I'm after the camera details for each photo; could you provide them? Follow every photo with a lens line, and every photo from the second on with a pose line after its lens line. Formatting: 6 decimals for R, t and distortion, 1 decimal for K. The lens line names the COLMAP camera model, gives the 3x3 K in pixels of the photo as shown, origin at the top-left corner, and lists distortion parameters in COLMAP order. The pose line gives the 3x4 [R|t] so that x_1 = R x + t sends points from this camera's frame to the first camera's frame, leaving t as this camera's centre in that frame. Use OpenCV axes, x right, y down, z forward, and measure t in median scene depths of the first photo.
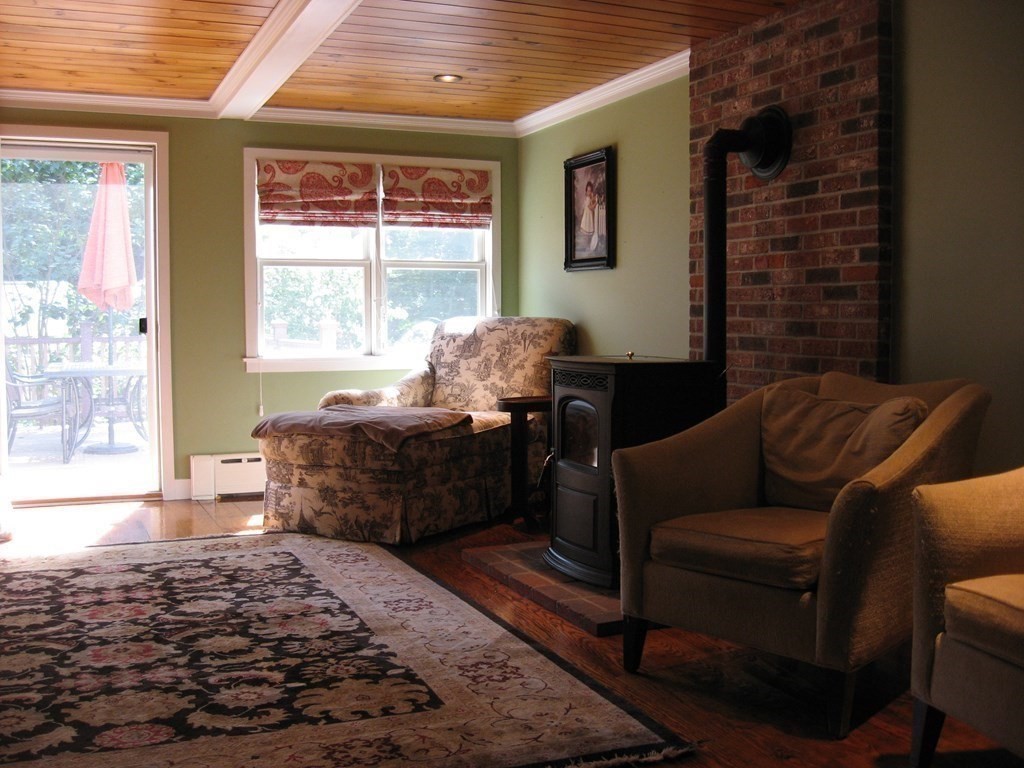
lens RADIAL K [[1069.2, 0, 506.9], [0, 1069.2, 390.9], [0, 0, 1]] dist [-0.115426, 0.000000]
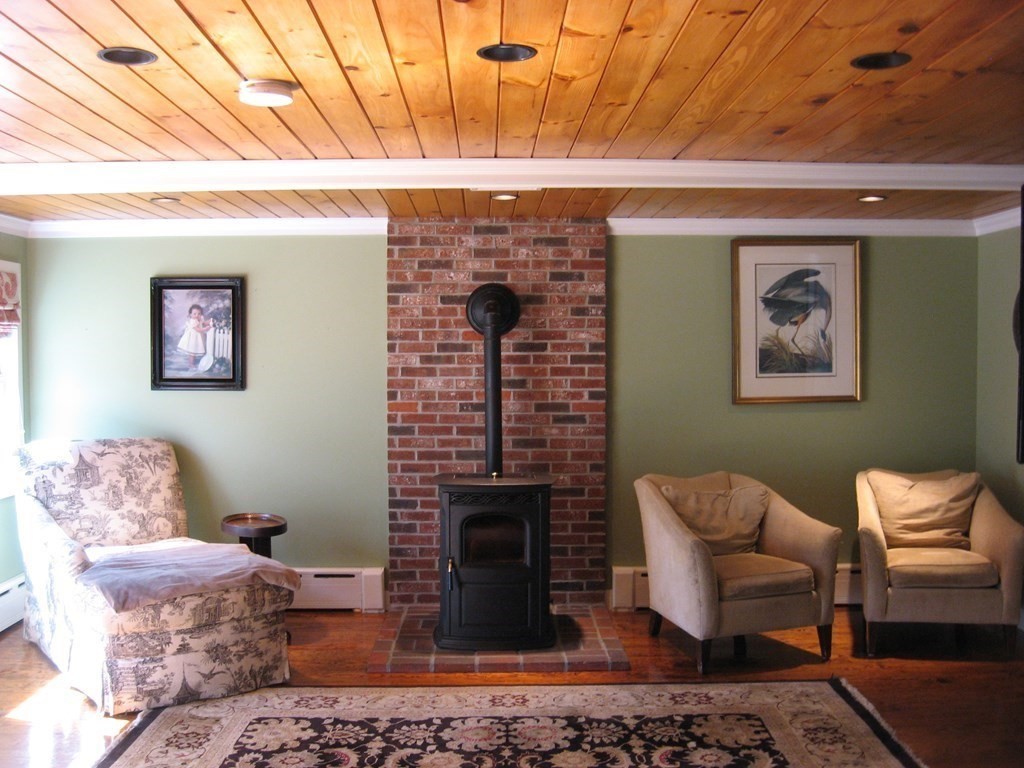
lens RADIAL K [[1069.2, 0, 504.7], [0, 1069.2, 392.3], [0, 0, 1]] dist [-0.115426, 0.000000]
pose [[0.379703, -0.036453, 0.924390, -0.920684], [0.063532, 0.997892, 0.013255, -0.127742], [-0.922925, 0.053695, 0.381218, 0.403099]]
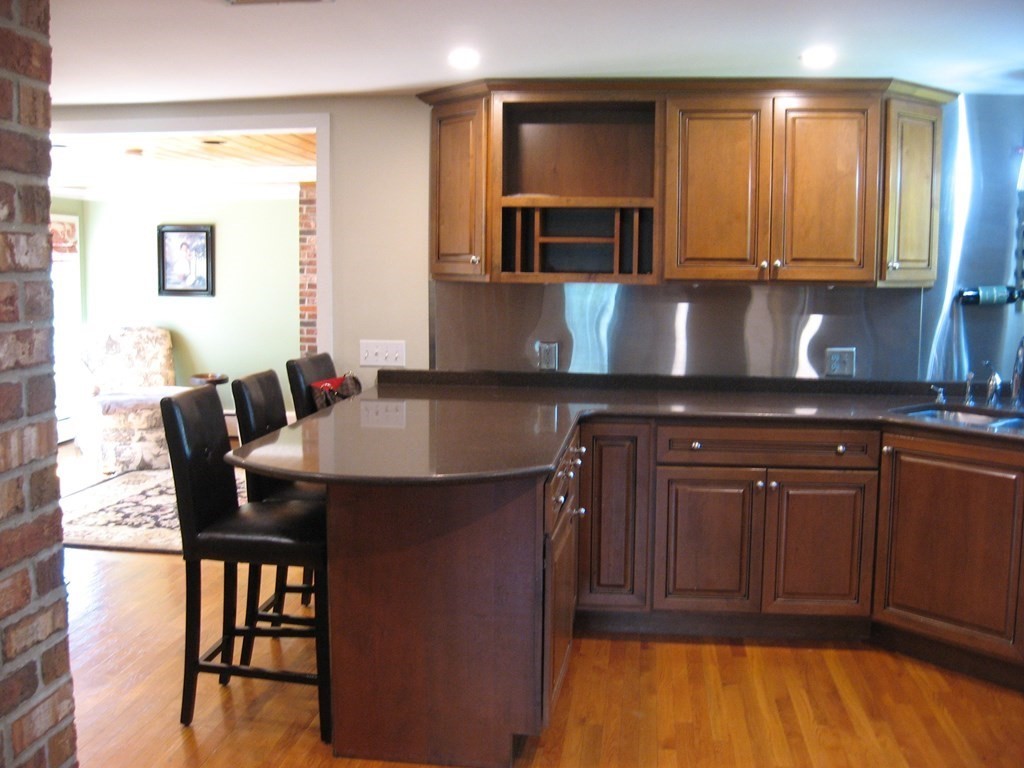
lens RADIAL K [[1069.2, 0, 507.2], [0, 1069.2, 386.8], [0, 0, 1]] dist [-0.115426, 0.000000]
pose [[0.507769, -0.090718, 0.856703, -1.304758], [0.047975, 0.995875, 0.077020, -0.092471], [-0.860156, 0.001992, 0.510027, -0.307992]]
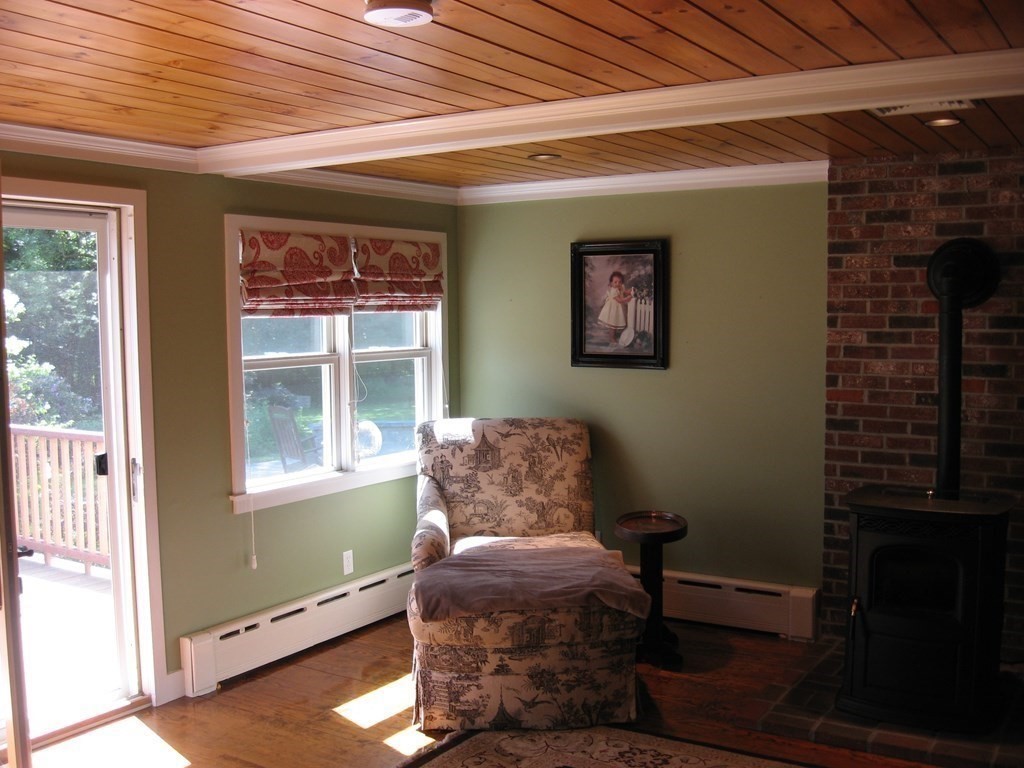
lens RADIAL K [[1069.2, 0, 505.7], [0, 1069.2, 394.0], [0, 0, 1]] dist [-0.115426, 0.000000]
pose [[0.828523, -0.051100, 0.557618, -0.633062], [0.045510, 0.998678, 0.023899, -0.141210], [-0.558102, 0.005576, 0.829754, 0.343634]]
